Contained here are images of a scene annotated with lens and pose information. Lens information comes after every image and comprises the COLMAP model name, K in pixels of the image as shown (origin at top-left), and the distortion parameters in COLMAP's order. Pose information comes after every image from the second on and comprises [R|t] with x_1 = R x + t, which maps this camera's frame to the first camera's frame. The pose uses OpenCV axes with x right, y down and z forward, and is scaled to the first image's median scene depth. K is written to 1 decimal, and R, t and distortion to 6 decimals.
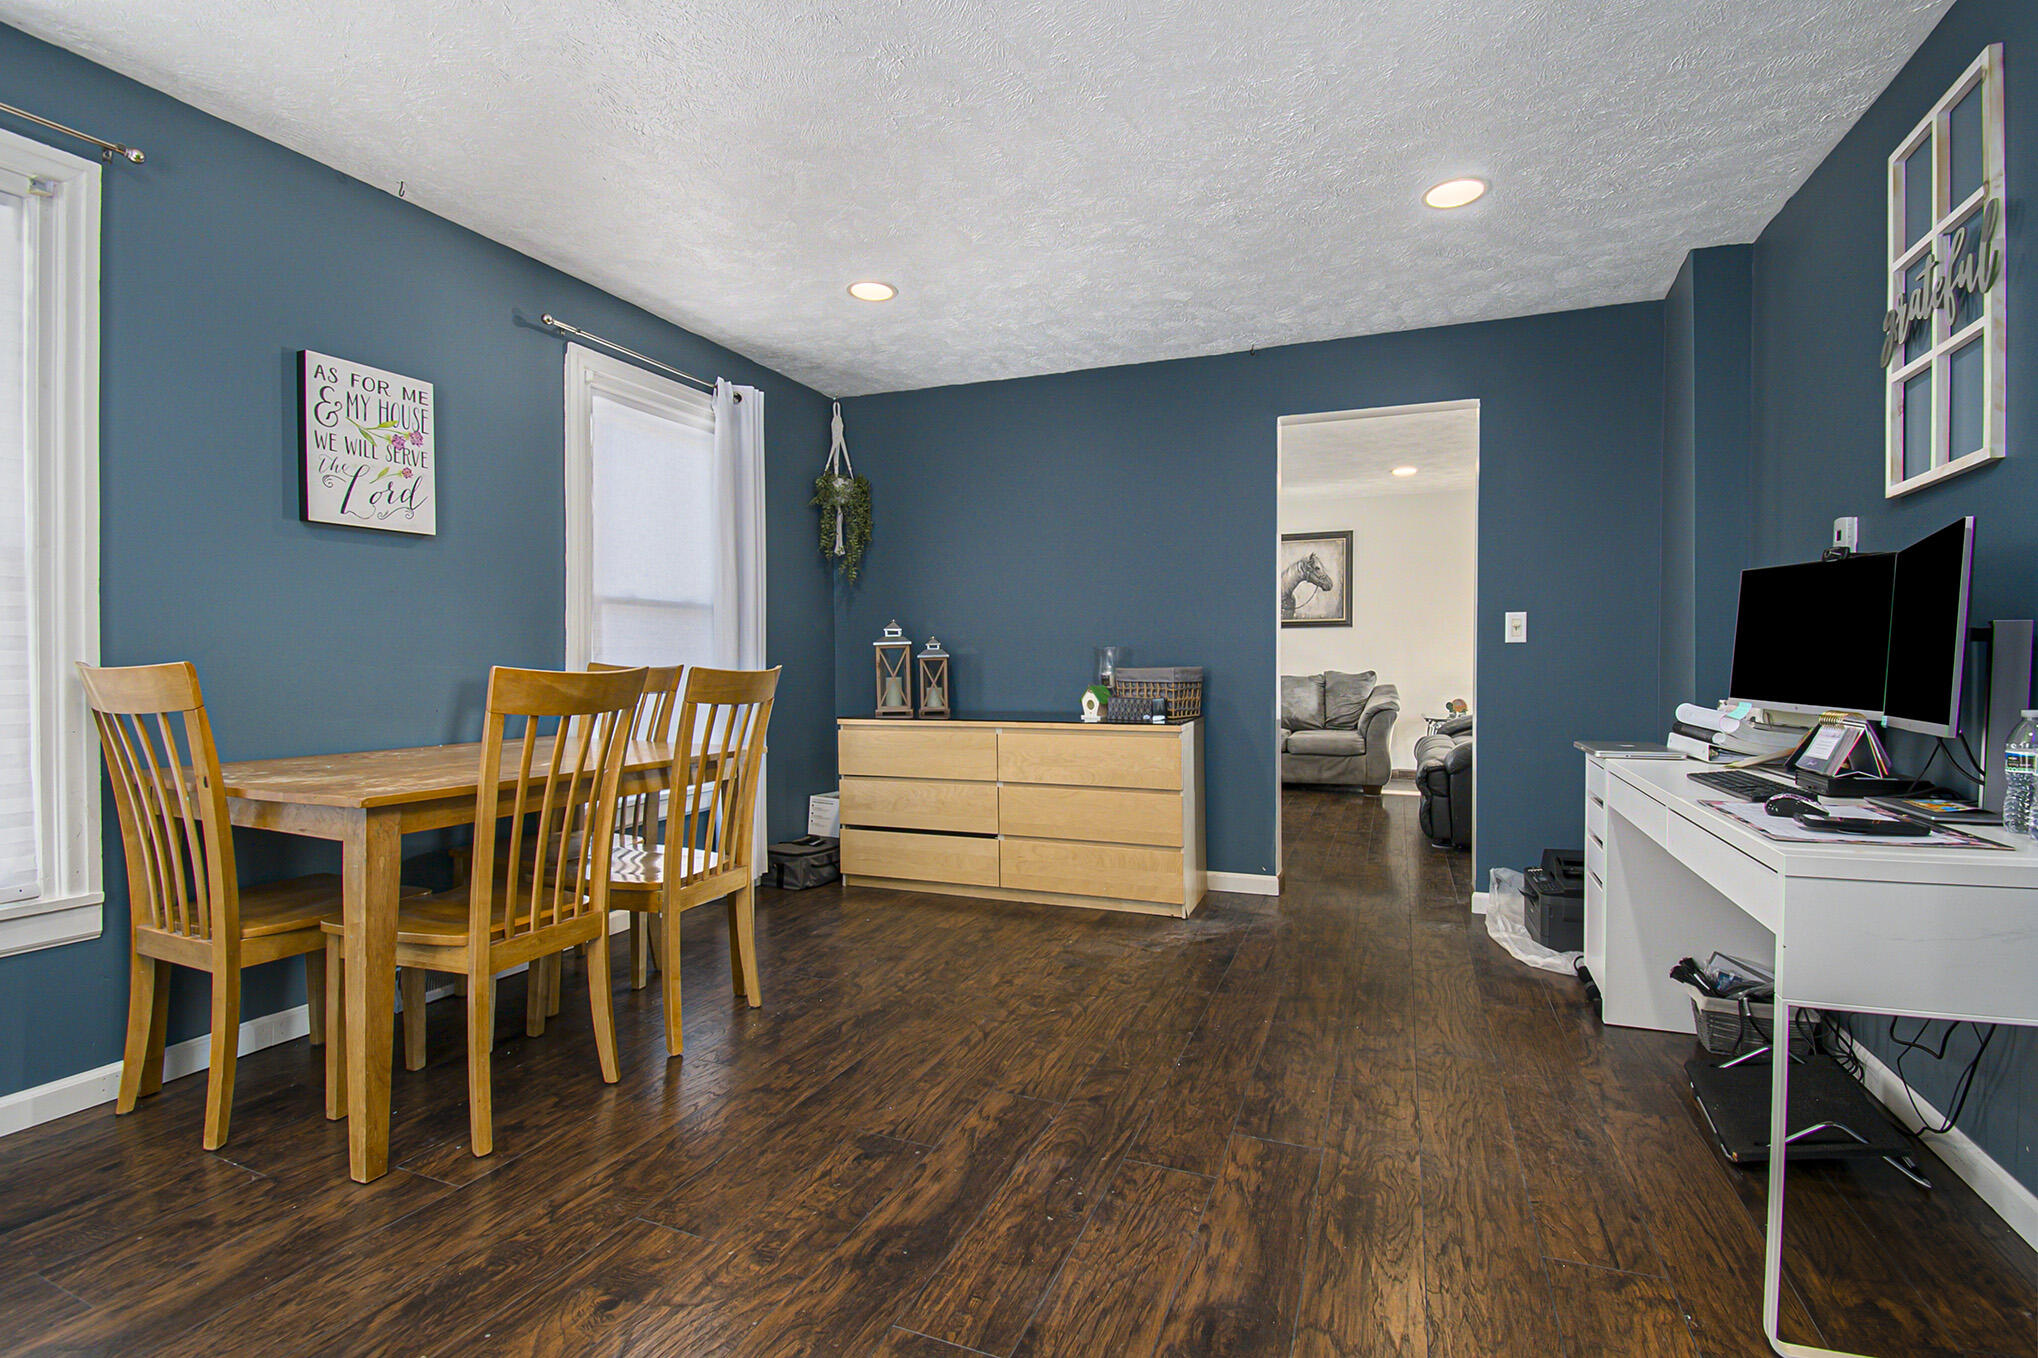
lens RADIAL K [[913.3, 0, 1036.7], [0, 913.3, 675.2], [0, 0, 1]] dist [-0.031353, -0.000324]
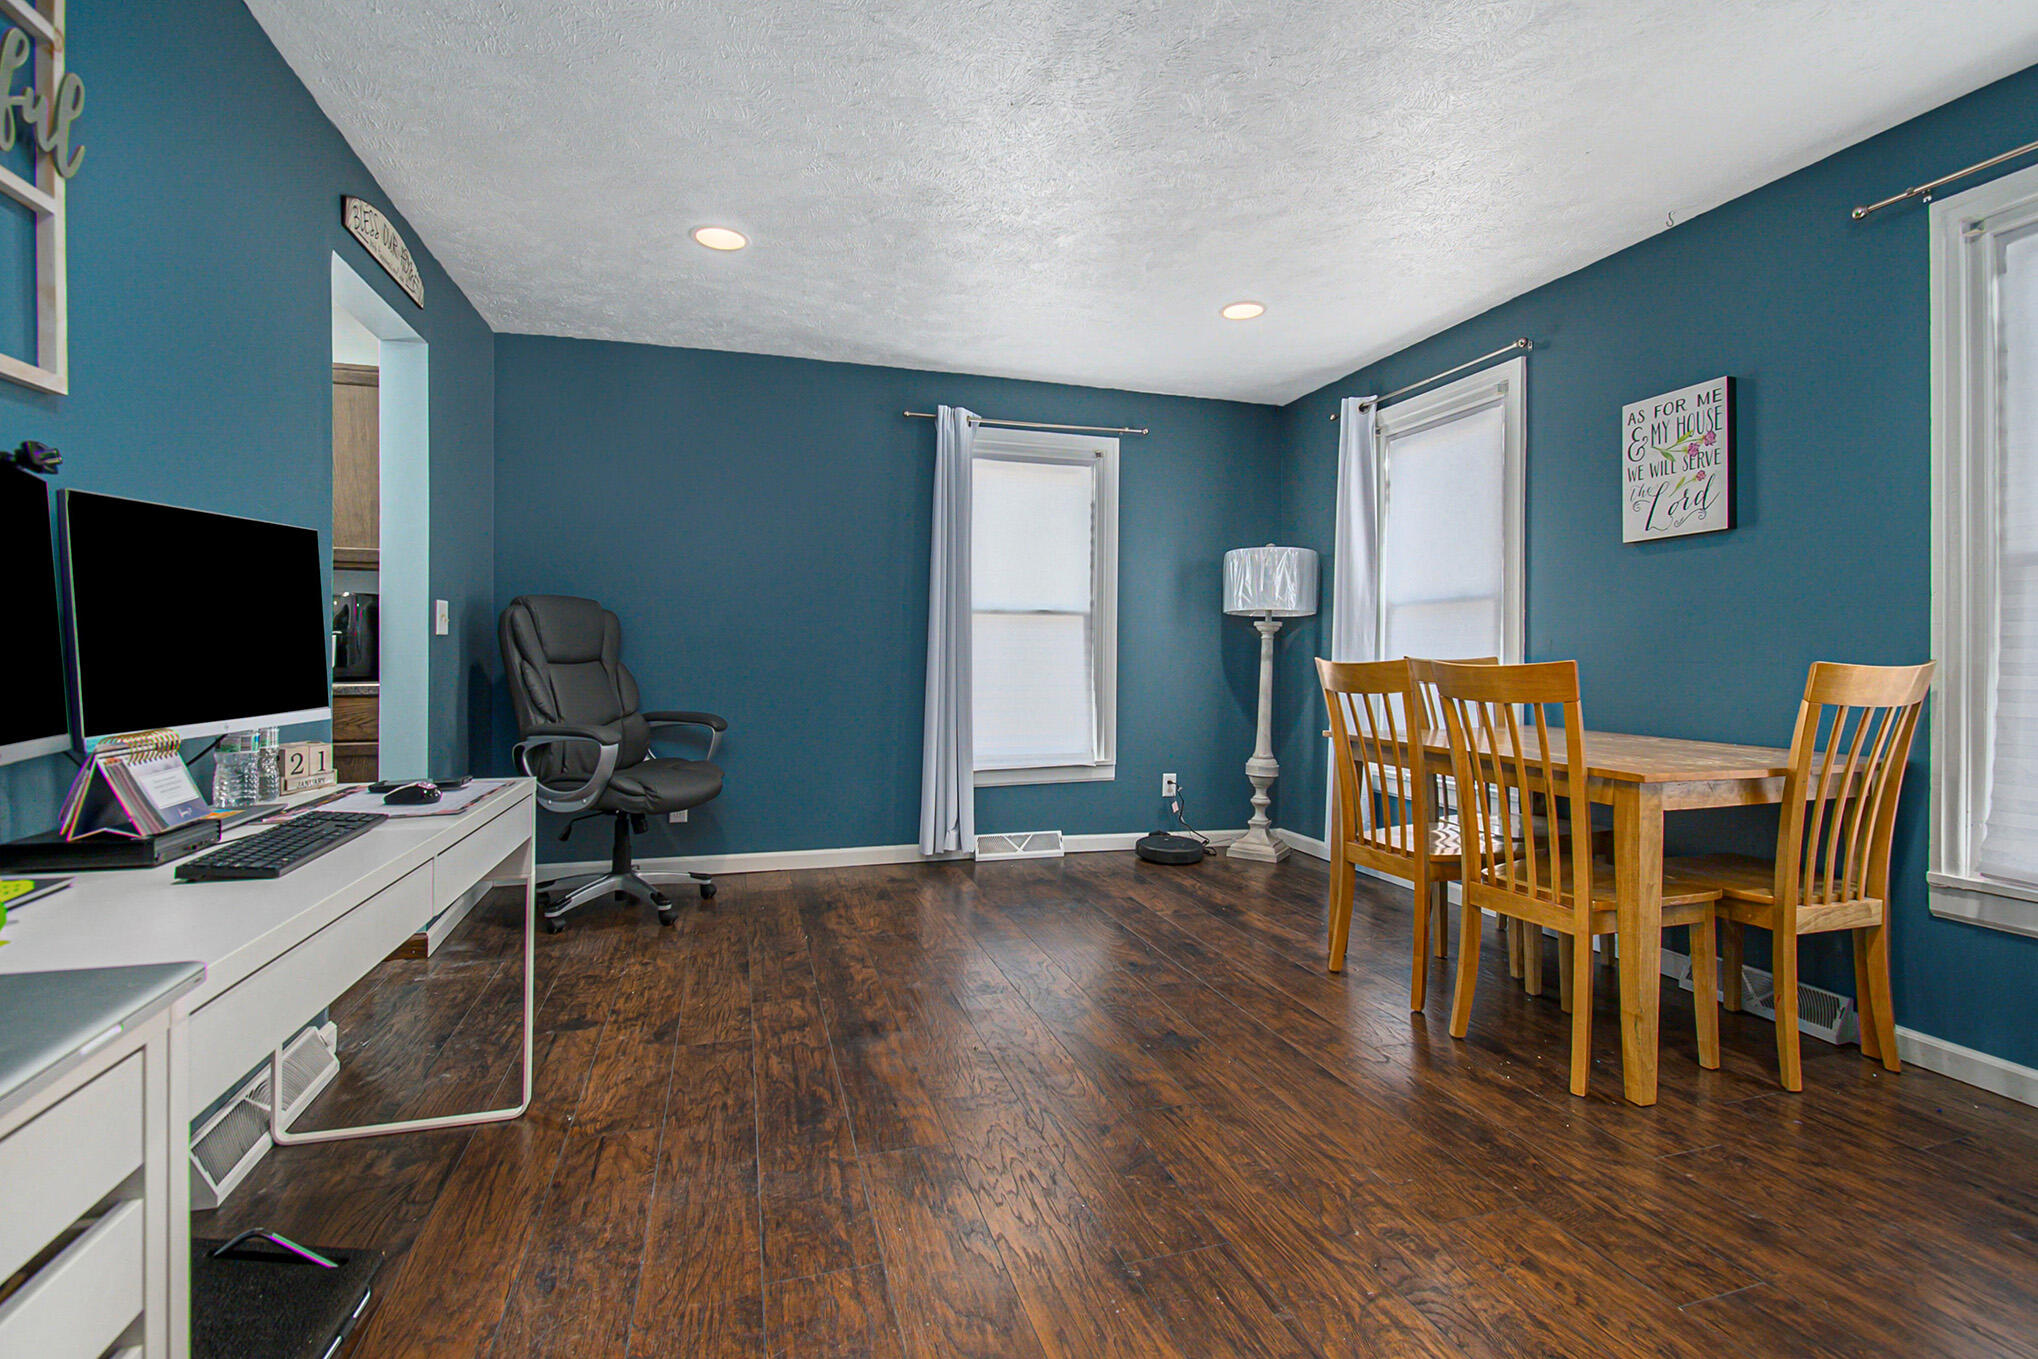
lens RADIAL K [[913.3, 0, 1028.7], [0, 913.3, 680.5], [0, 0, 1]] dist [-0.031353, -0.000324]
pose [[-0.773806, 0.007715, -0.633376, 0.606012], [-0.016875, 0.999320, 0.032789, -0.009868], [0.633198, 0.036061, -0.773150, 1.427419]]
